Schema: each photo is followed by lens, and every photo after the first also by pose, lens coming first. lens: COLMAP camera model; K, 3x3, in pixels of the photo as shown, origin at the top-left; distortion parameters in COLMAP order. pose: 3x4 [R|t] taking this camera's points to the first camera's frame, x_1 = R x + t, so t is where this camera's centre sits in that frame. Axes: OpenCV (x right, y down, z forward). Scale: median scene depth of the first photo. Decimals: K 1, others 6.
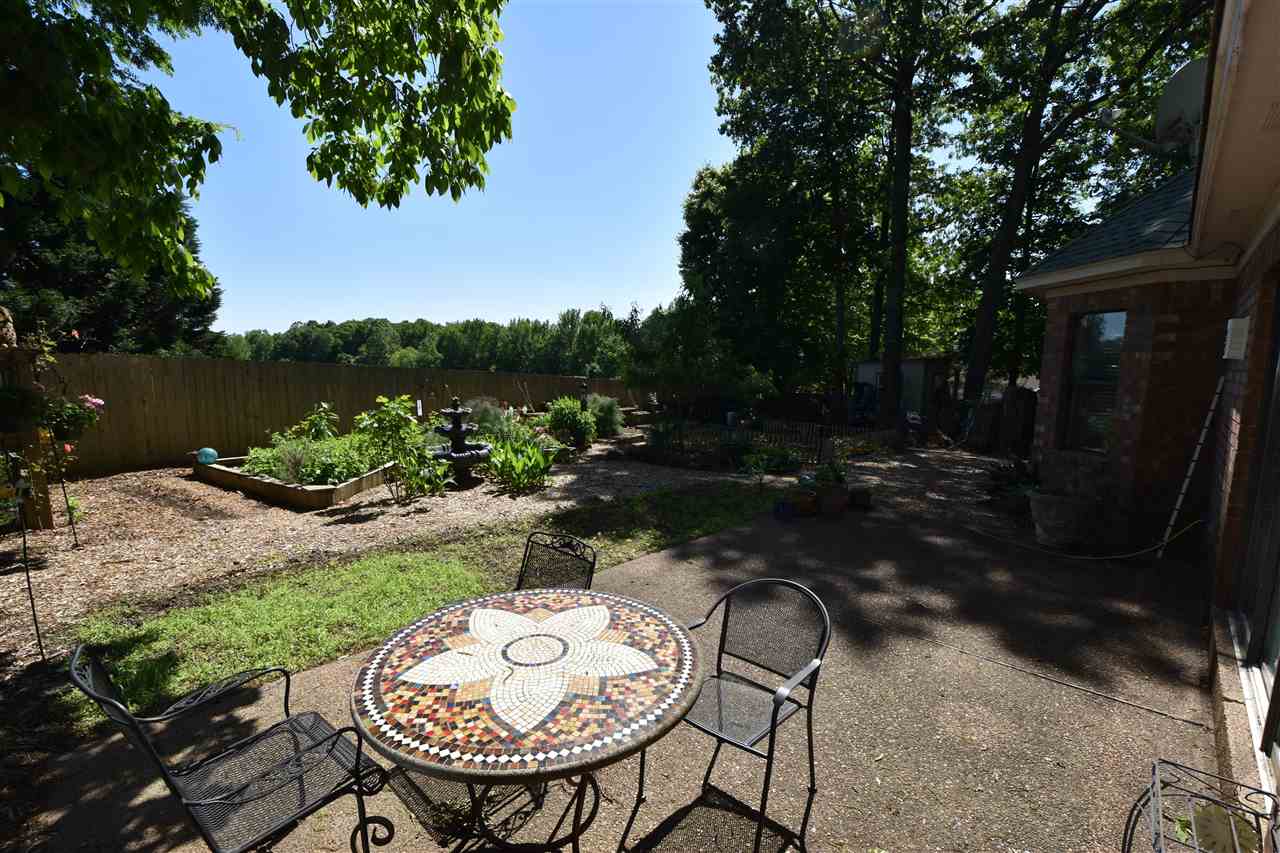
lens RADIAL K [[559.9, 0, 637.3], [0, 559.9, 443.6], [0, 0, 1]] dist [-0.000267, -0.000076]
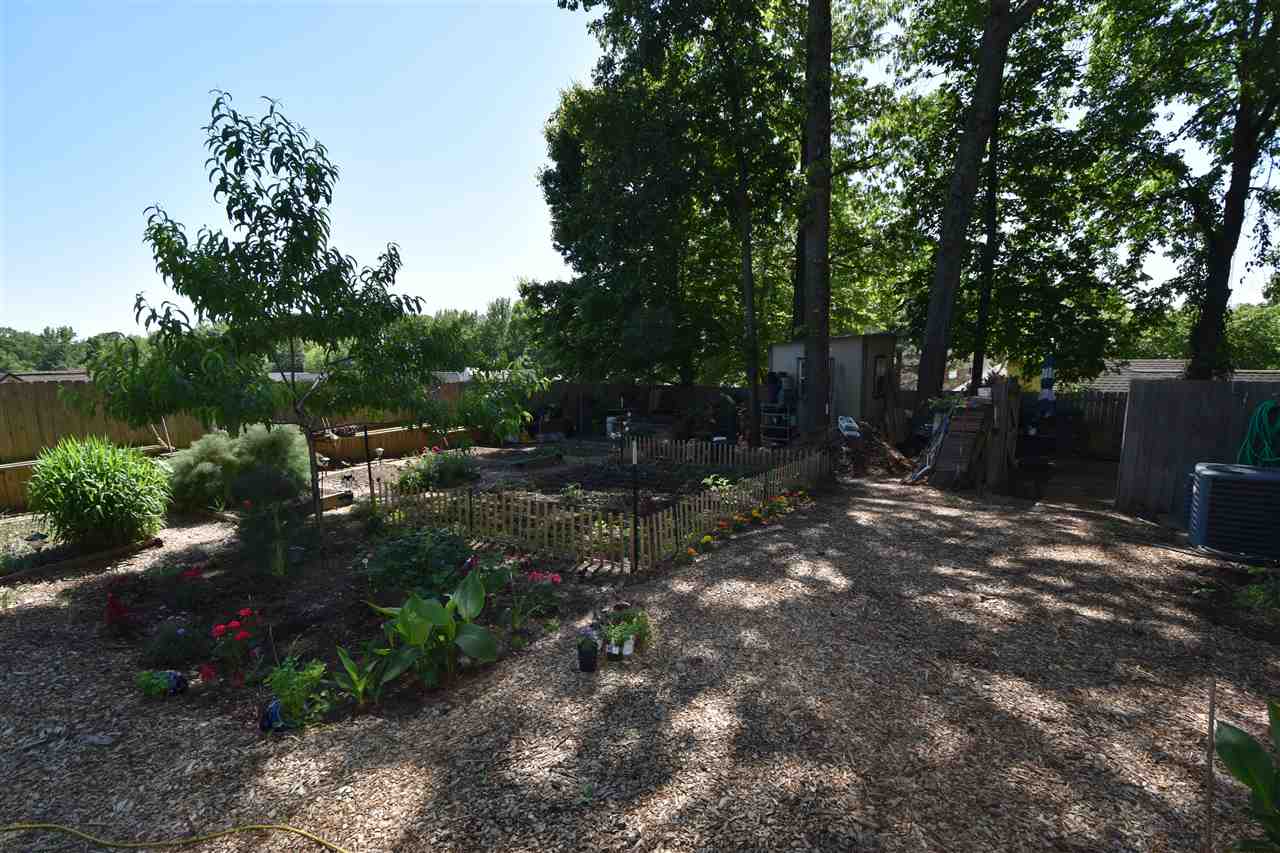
lens RADIAL K [[559.9, 0, 637.3], [0, 559.9, 443.6], [0, 0, 1]] dist [-0.000267, -0.000076]
pose [[0.995646, -0.041722, 0.083362, 0.135024], [0.040225, 0.998999, 0.019561, -0.033857], [-0.084095, -0.016122, 0.996327, 0.258980]]
